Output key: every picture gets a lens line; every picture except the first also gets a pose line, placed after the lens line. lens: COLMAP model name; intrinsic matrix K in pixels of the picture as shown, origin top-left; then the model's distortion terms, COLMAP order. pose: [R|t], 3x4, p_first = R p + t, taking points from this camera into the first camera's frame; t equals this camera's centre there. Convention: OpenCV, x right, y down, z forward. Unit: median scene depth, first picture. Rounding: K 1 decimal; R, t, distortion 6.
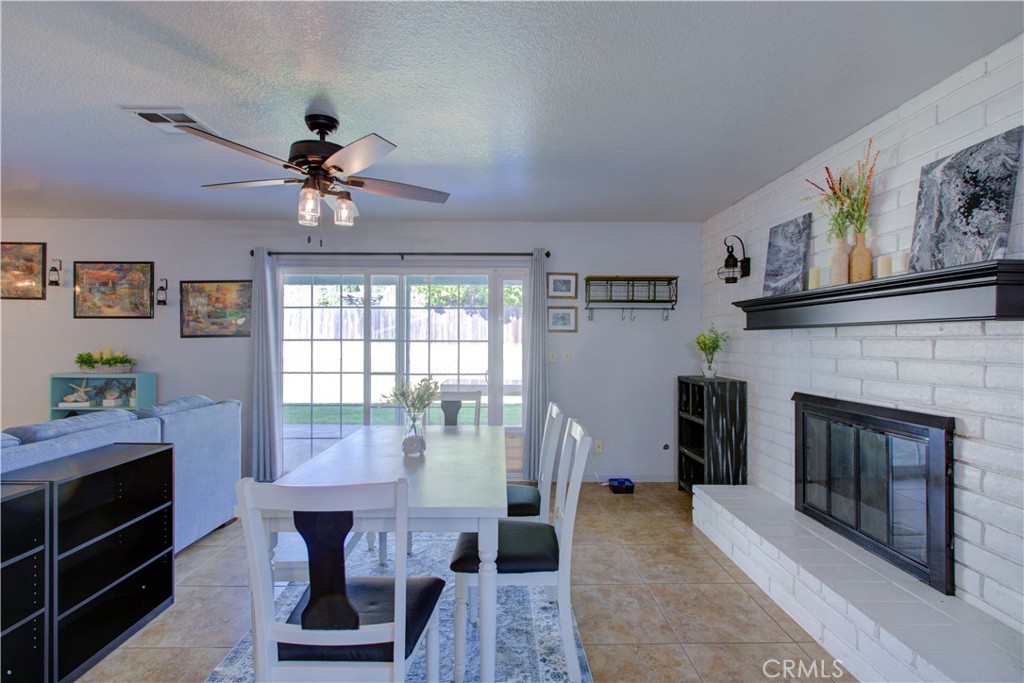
lens RADIAL K [[476.9, 0, 518.0], [0, 476.9, 340.3], [0, 0, 1]] dist [0.000769, 0.000297]
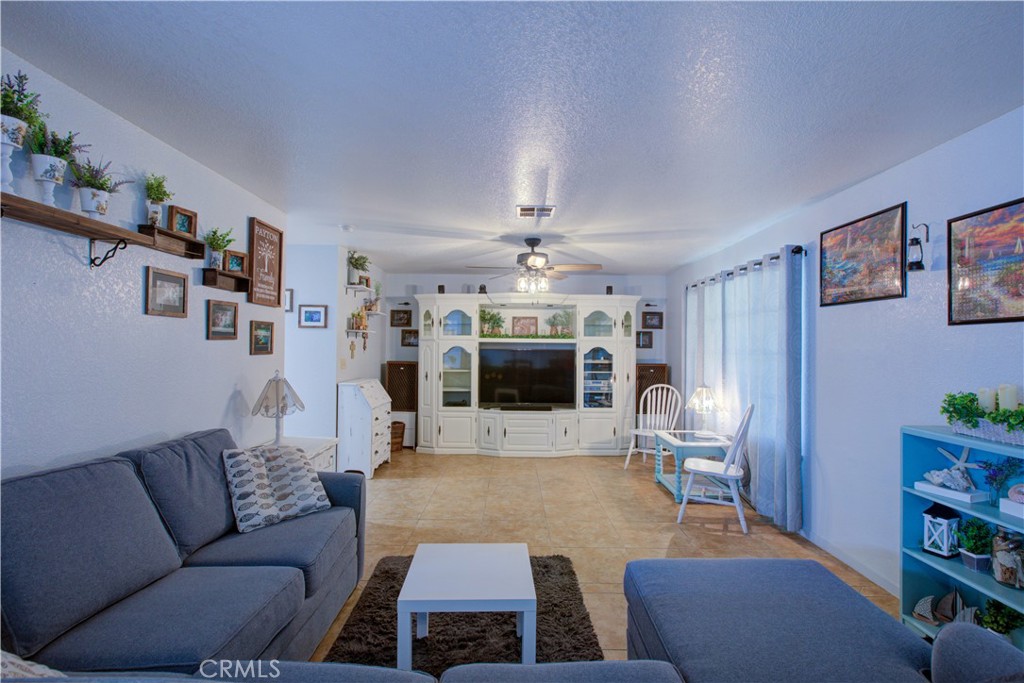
lens RADIAL K [[478.2, 0, 512.0], [0, 478.2, 341.5], [0, 0, 1]] dist [0.000565, 0.000097]
pose [[-0.017708, -0.017966, -0.999682, -0.631955], [-0.008115, 0.999808, -0.017825, -0.023270], [0.999810, 0.007796, -0.017851, 0.854256]]
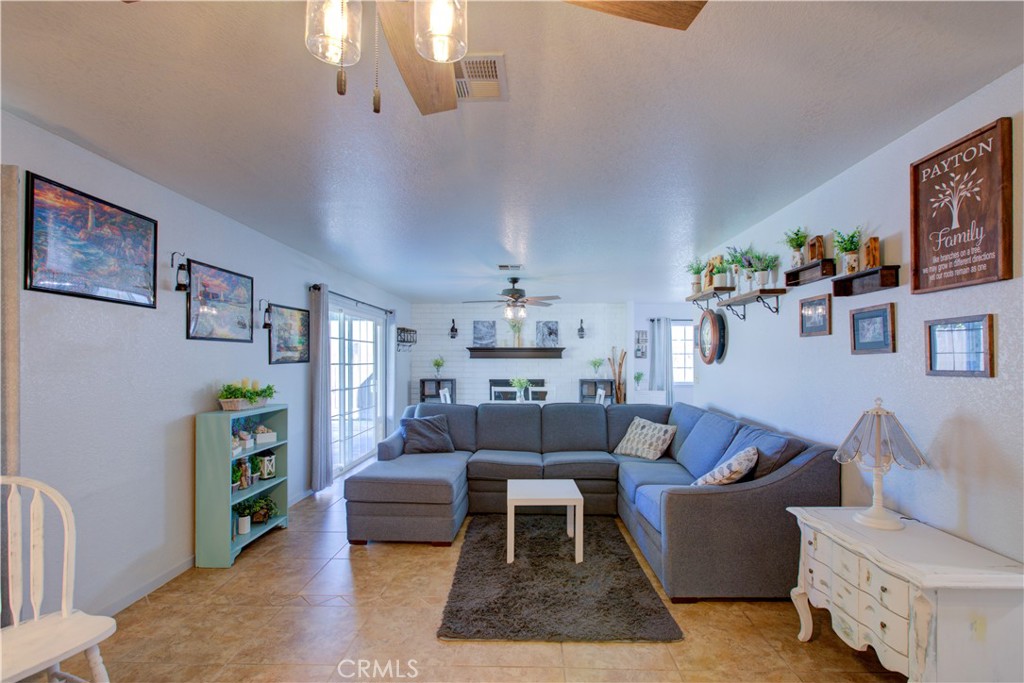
lens RADIAL K [[476.7, 0, 512.8], [0, 476.7, 356.5], [0, 0, 1]] dist [0.001229, 0.000205]
pose [[0.047221, 0.002519, 0.998881, -2.668718], [-0.002529, 0.999994, -0.002403, -0.031677], [-0.998881, -0.002412, 0.047227, 0.798862]]
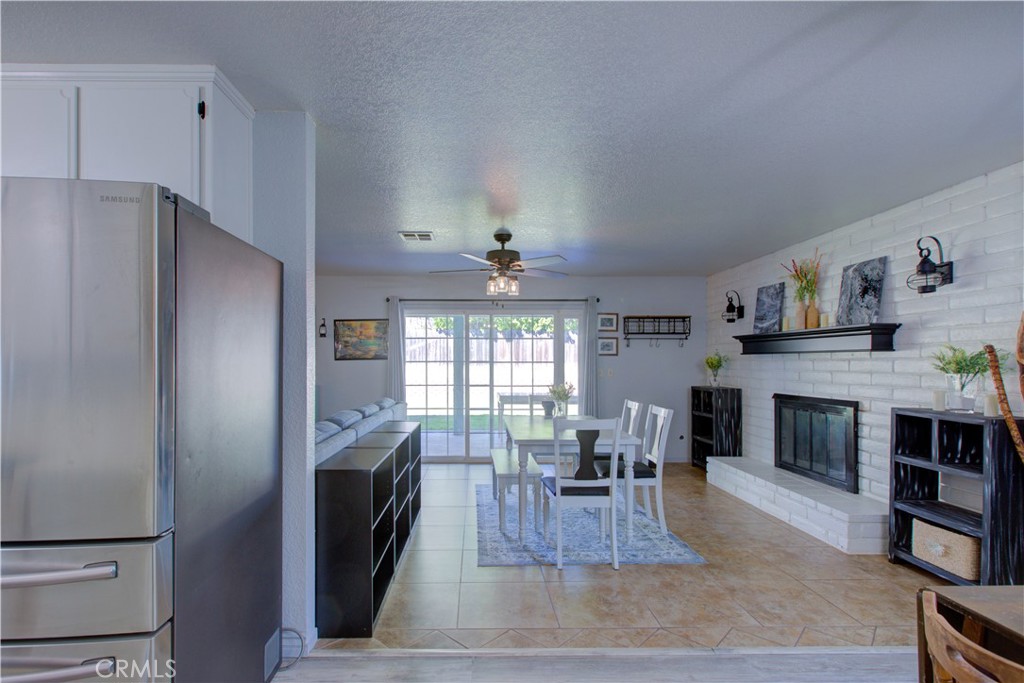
lens RADIAL K [[482.7, 0, 490.9], [0, 482.7, 361.9], [0, 0, 1]] dist [-0.000611, -0.000094]
pose [[0.999996, -0.002686, -0.000046, -0.411558], [0.002686, 0.999996, 0.001067, -0.001356], [0.000043, -0.001067, 0.999999, -0.688090]]
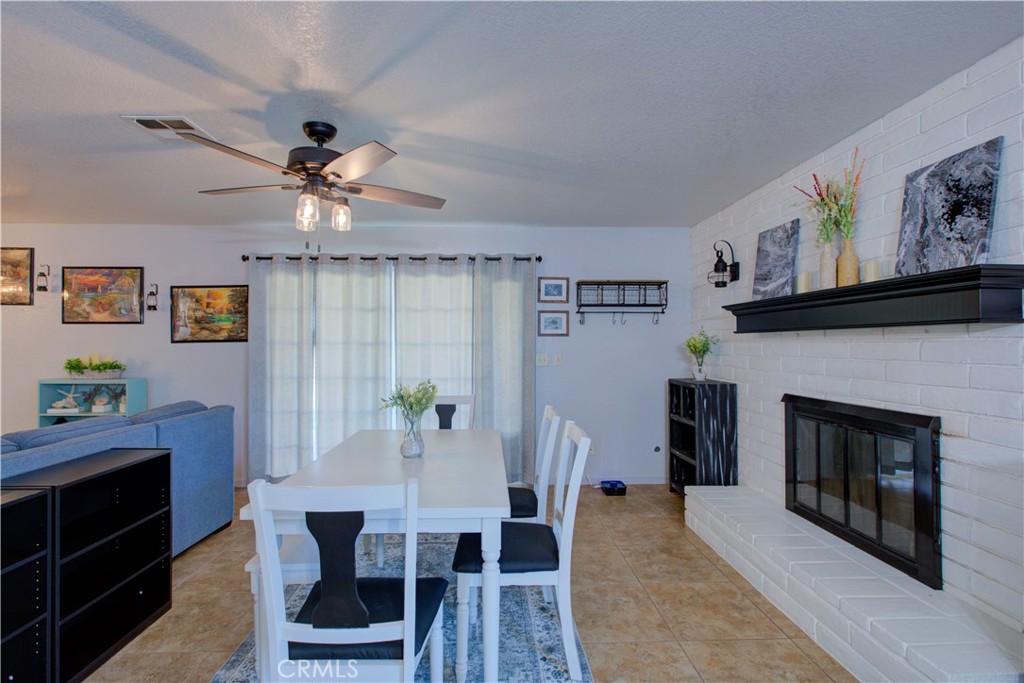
lens RADIAL K [[478.2, 0, 512.0], [0, 478.2, 341.5], [0, 0, 1]] dist [0.000565, 0.000097]
pose [[0.999859, -0.003816, 0.016331, -0.020645], [0.003918, 0.999973, -0.006248, 0.000819], [-0.016306, 0.006311, 0.999847, -0.015341]]
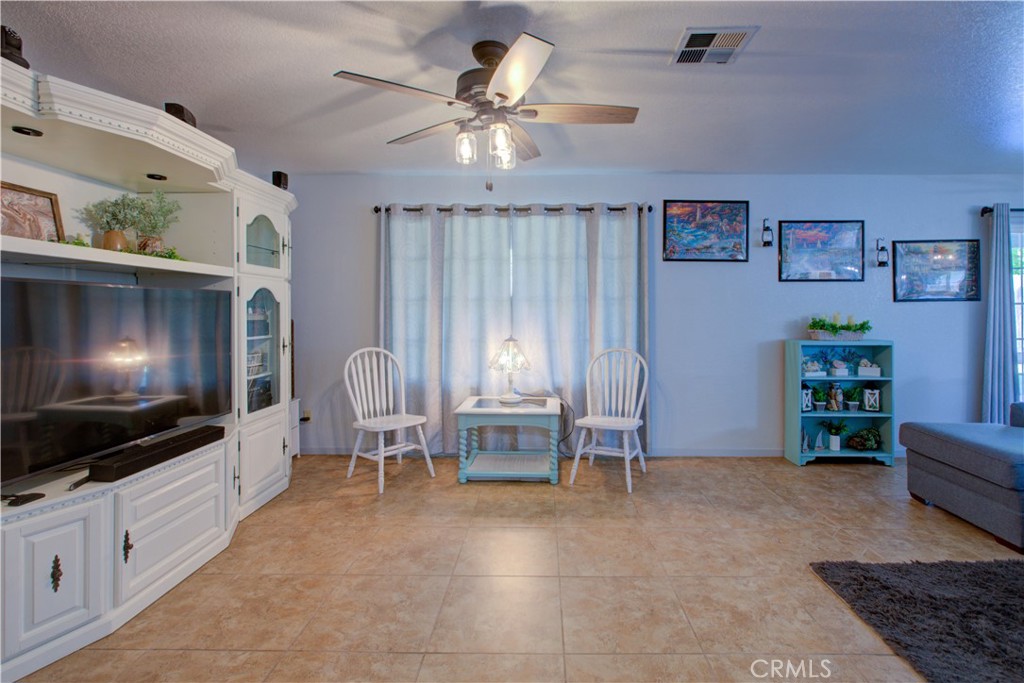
lens RADIAL K [[475.7, 0, 543.2], [0, 475.7, 308.8], [0, 0, 1]] dist [-0.000860, -0.000148]
pose [[0.999608, -0.002277, -0.027909, -2.258141], [0.002082, 0.999973, -0.007034, 0.021508], [0.027924, 0.006973, 0.999586, 0.095643]]
